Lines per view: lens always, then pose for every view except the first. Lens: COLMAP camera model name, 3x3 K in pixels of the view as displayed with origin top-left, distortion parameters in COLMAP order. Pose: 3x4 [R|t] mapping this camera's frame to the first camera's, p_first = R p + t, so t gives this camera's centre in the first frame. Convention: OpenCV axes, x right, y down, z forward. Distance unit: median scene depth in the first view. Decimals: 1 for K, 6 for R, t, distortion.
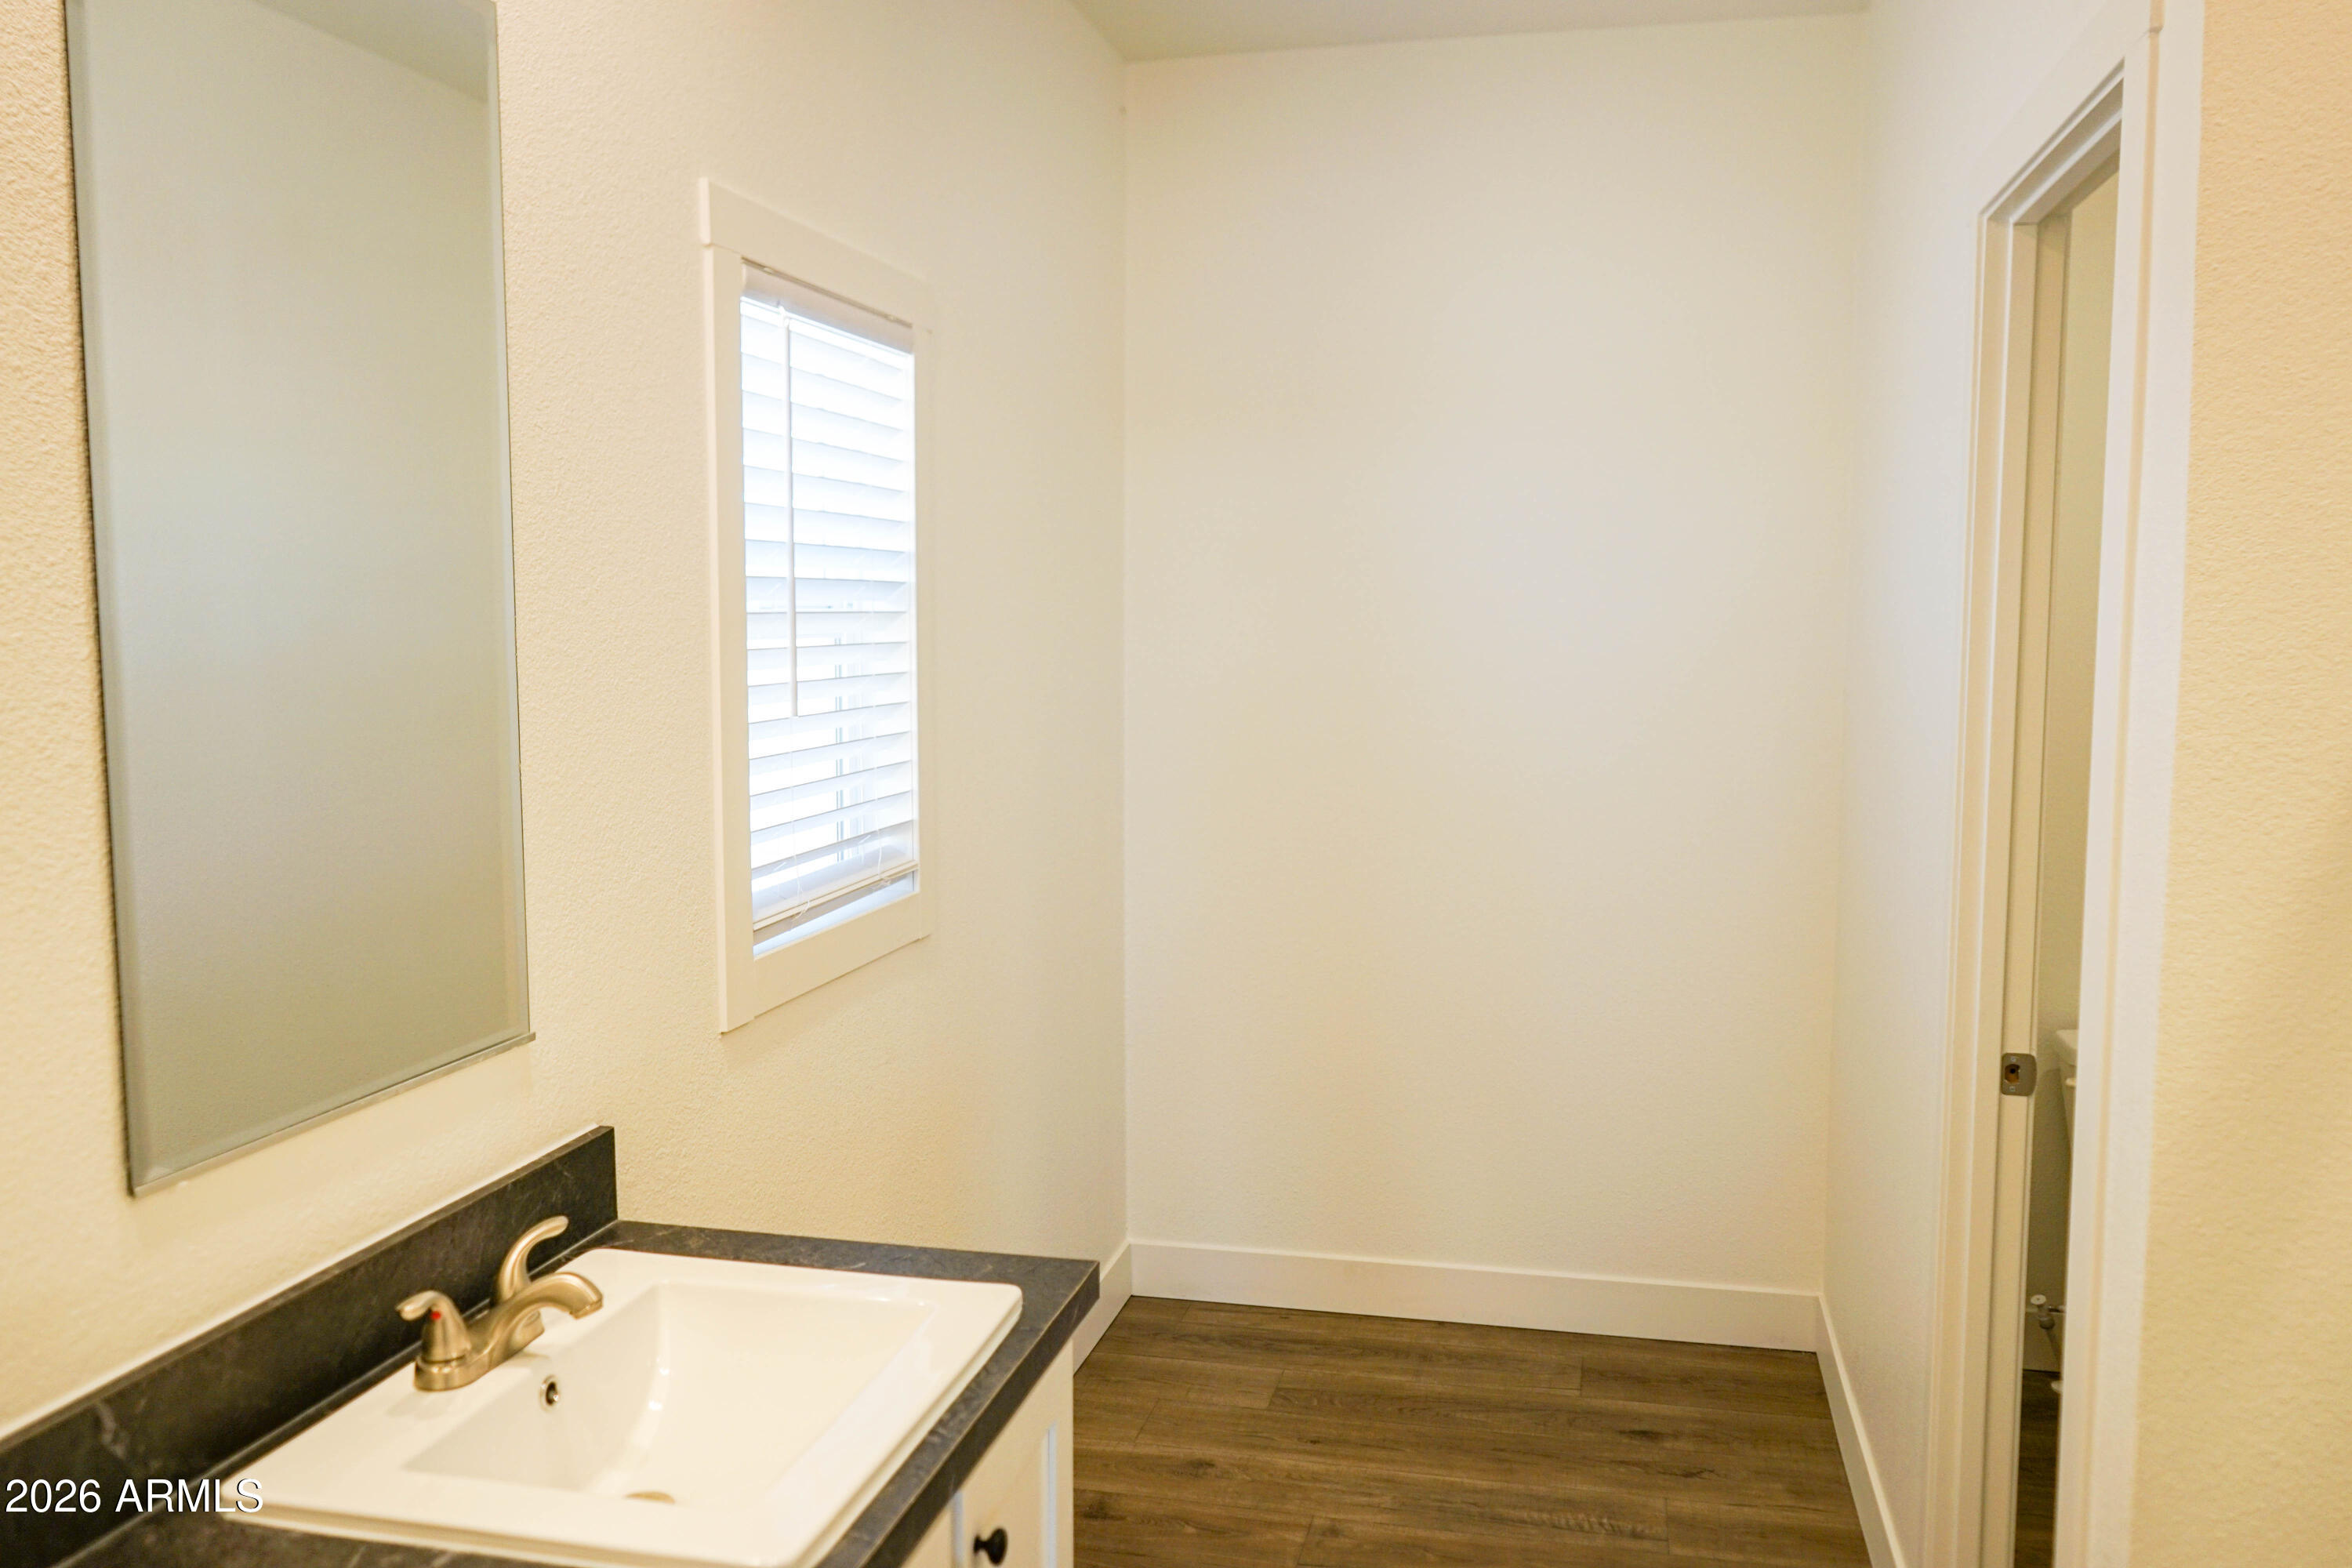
lens RADIAL K [[1880.0, 0, 1157.3], [0, 1880.0, 776.5], [0, 0, 1]] dist [-0.019662, 0.015065]
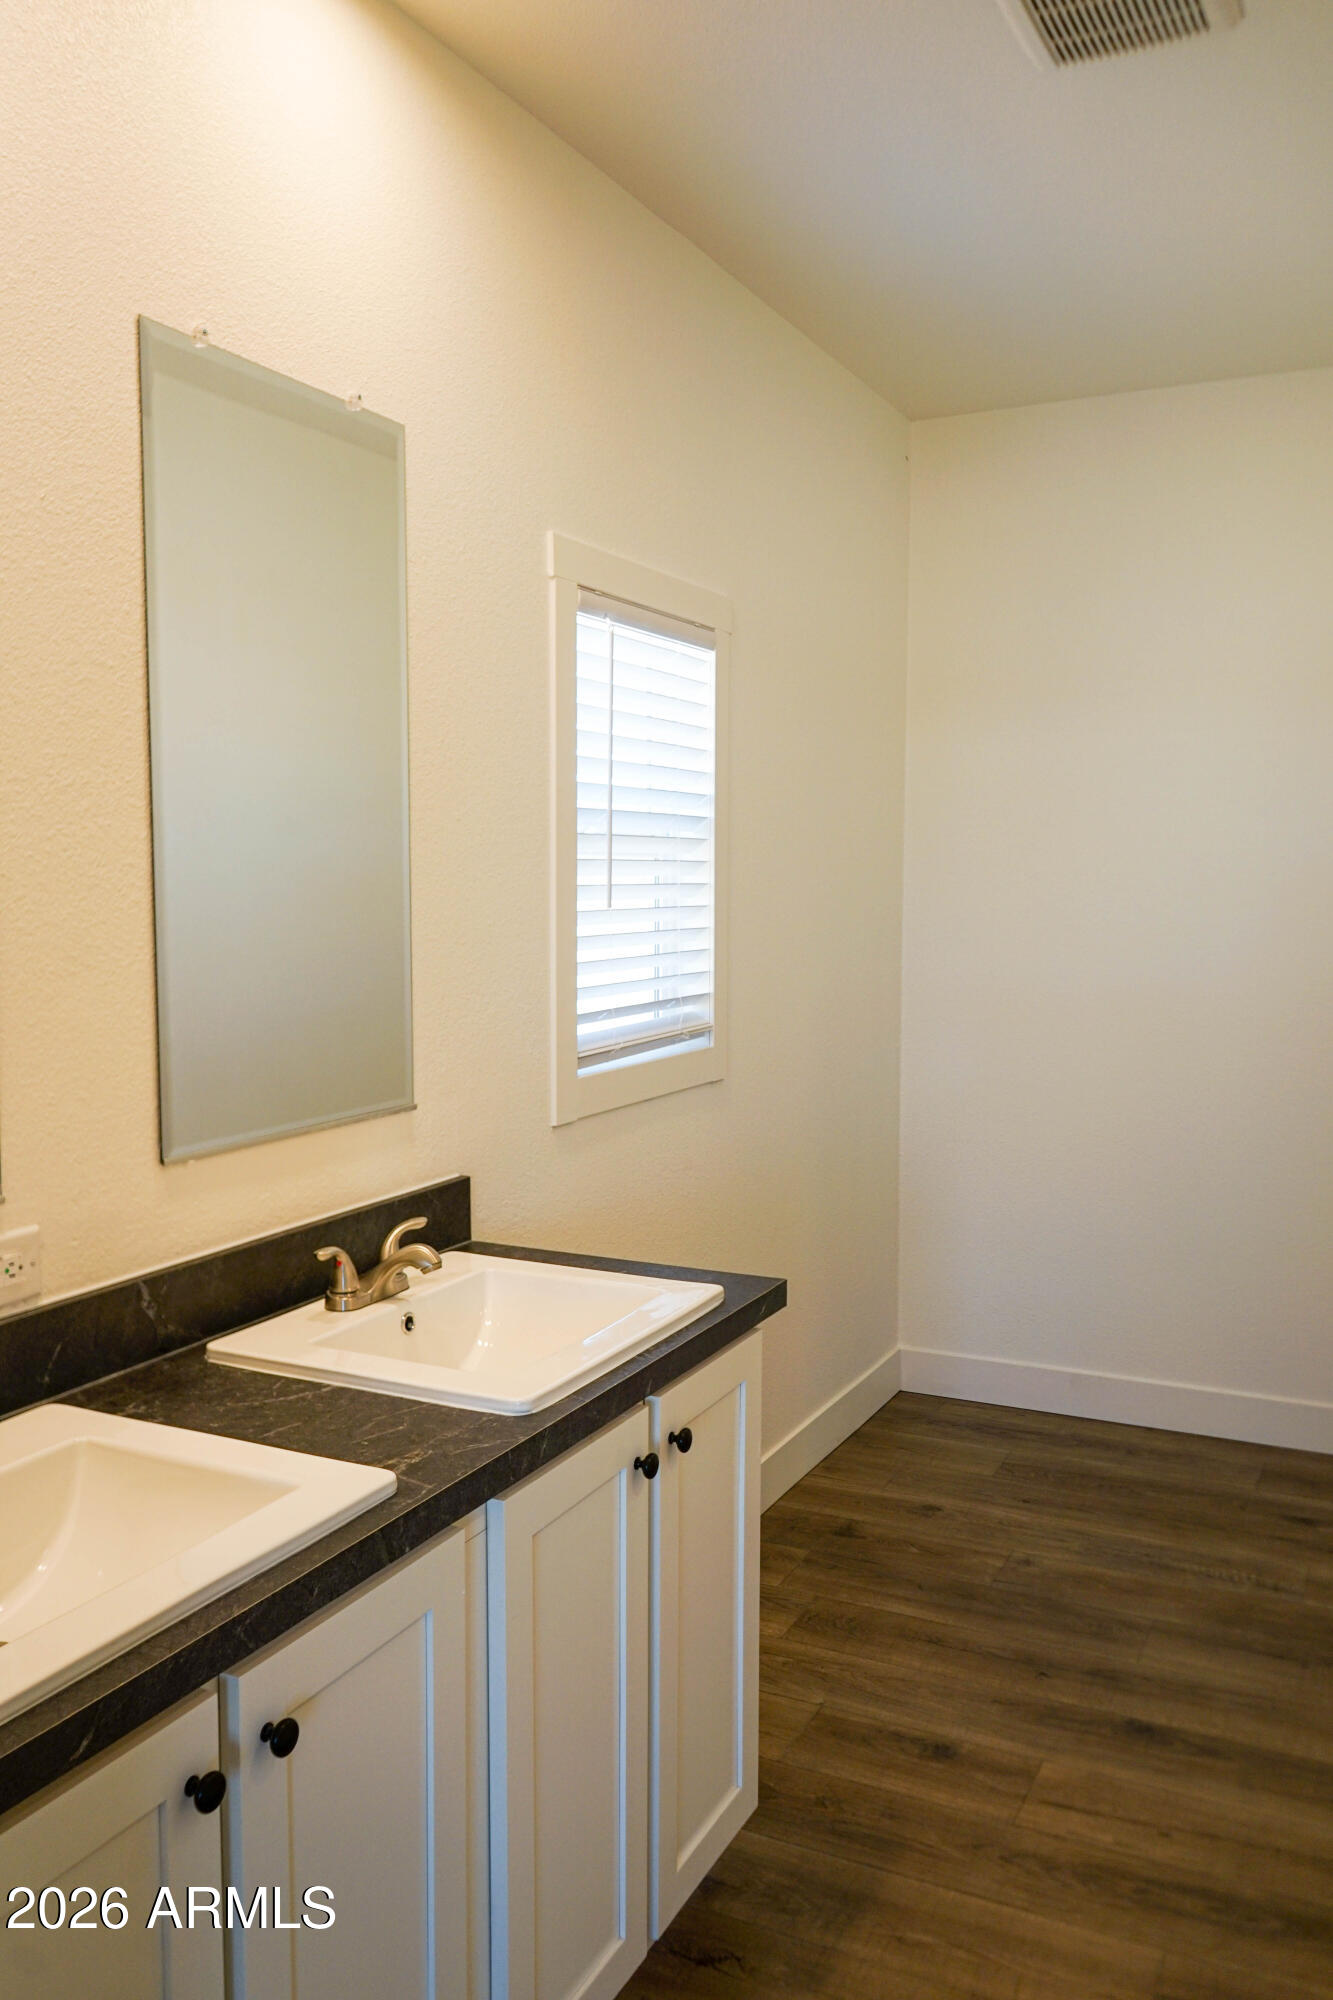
lens RADIAL K [[1598.6, 0, 656.2], [0, 1598.6, 1009.0], [0, 0, 1]] dist [-0.019662, 0.015065]
pose [[0.974574, 0.024078, -0.222767, 0.120359], [-0.024783, 0.999693, -0.000369, 0.047852], [0.222690, 0.005881, 0.974872, -0.178908]]
